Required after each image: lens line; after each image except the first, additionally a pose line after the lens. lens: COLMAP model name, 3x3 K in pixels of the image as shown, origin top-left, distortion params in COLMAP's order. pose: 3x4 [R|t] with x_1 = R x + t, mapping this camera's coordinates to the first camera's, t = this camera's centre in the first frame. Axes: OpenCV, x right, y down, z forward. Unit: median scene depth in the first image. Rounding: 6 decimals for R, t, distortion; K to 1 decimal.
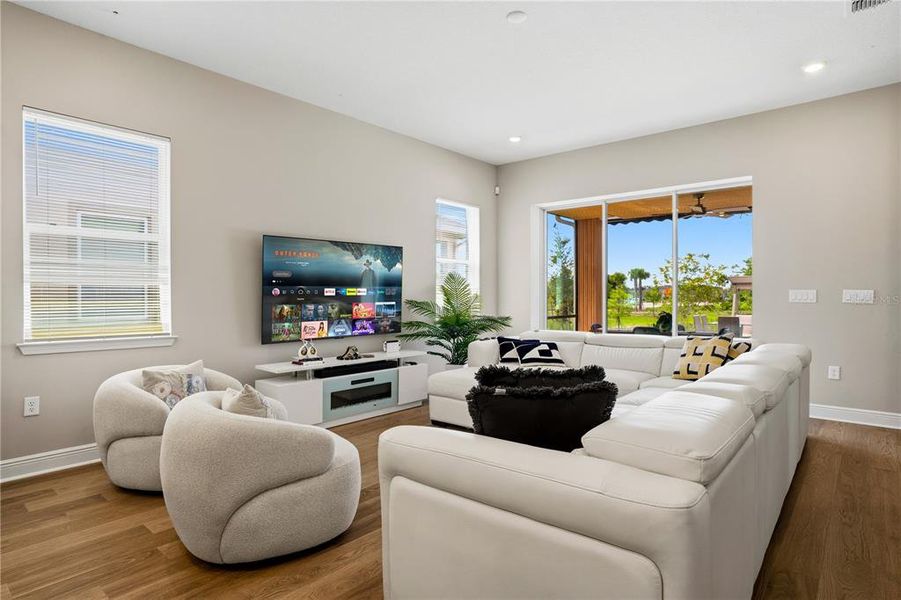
lens RADIAL K [[498.7, 0, 448.1], [0, 498.7, 301.1], [0, 0, 1]] dist [-0.005806, -0.000422]
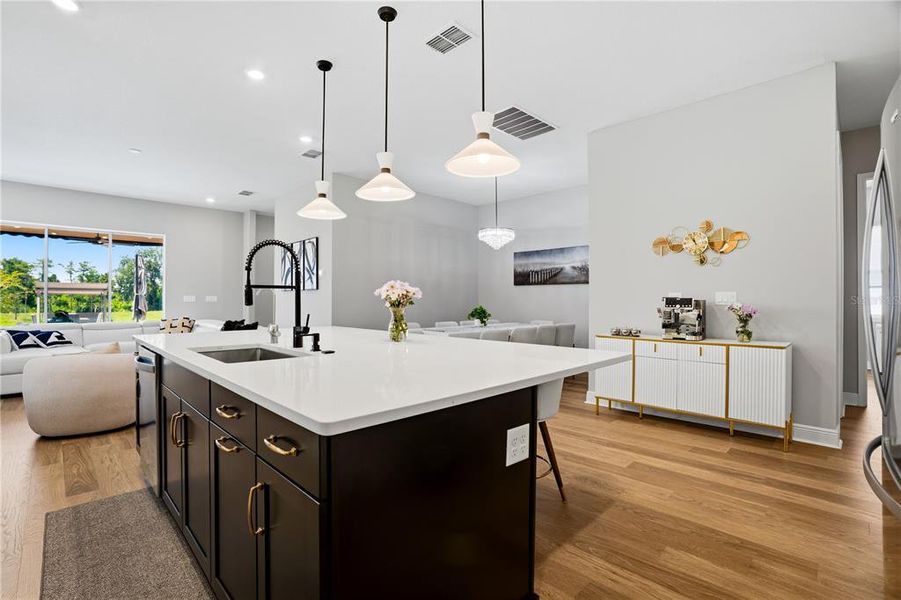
lens RADIAL K [[410.1, 0, 446.5], [0, 410.1, 299.8], [0, 0, 1]] dist [-0.035092, -0.000086]
pose [[0.085508, 0.002449, 0.996334, -0.753362], [0.005091, 0.999983, -0.002895, 0.003794], [-0.996325, 0.005320, 0.085494, -0.183487]]
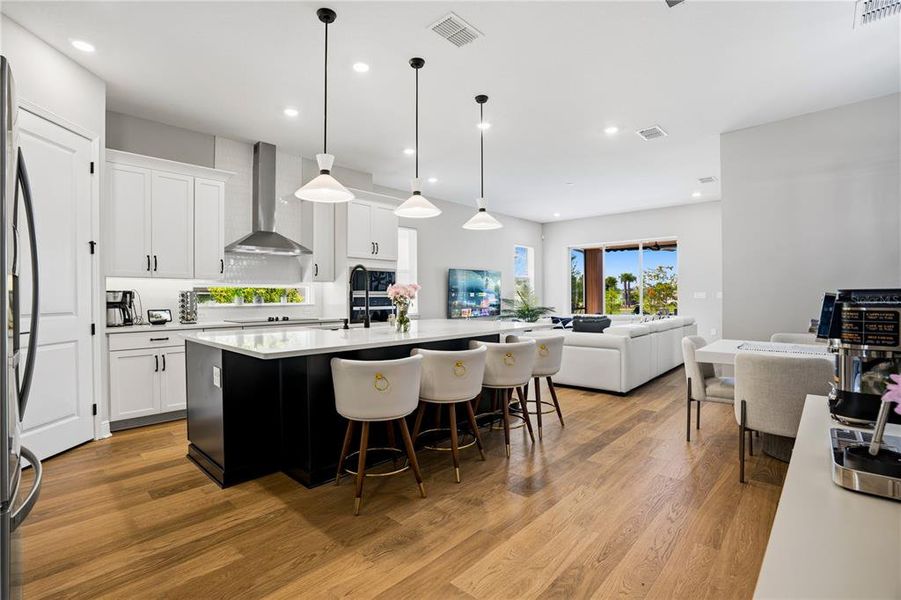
lens RADIAL K [[416.6, 0, 450.3], [0, 416.6, 301.1], [0, 0, 1]] dist [-0.039842, -0.000640]
pose [[0.999132, -0.005624, -0.041264, -0.224478], [0.005659, 0.999984, 0.000732, 0.005604], [0.041260, -0.000965, 0.999148, -0.654466]]
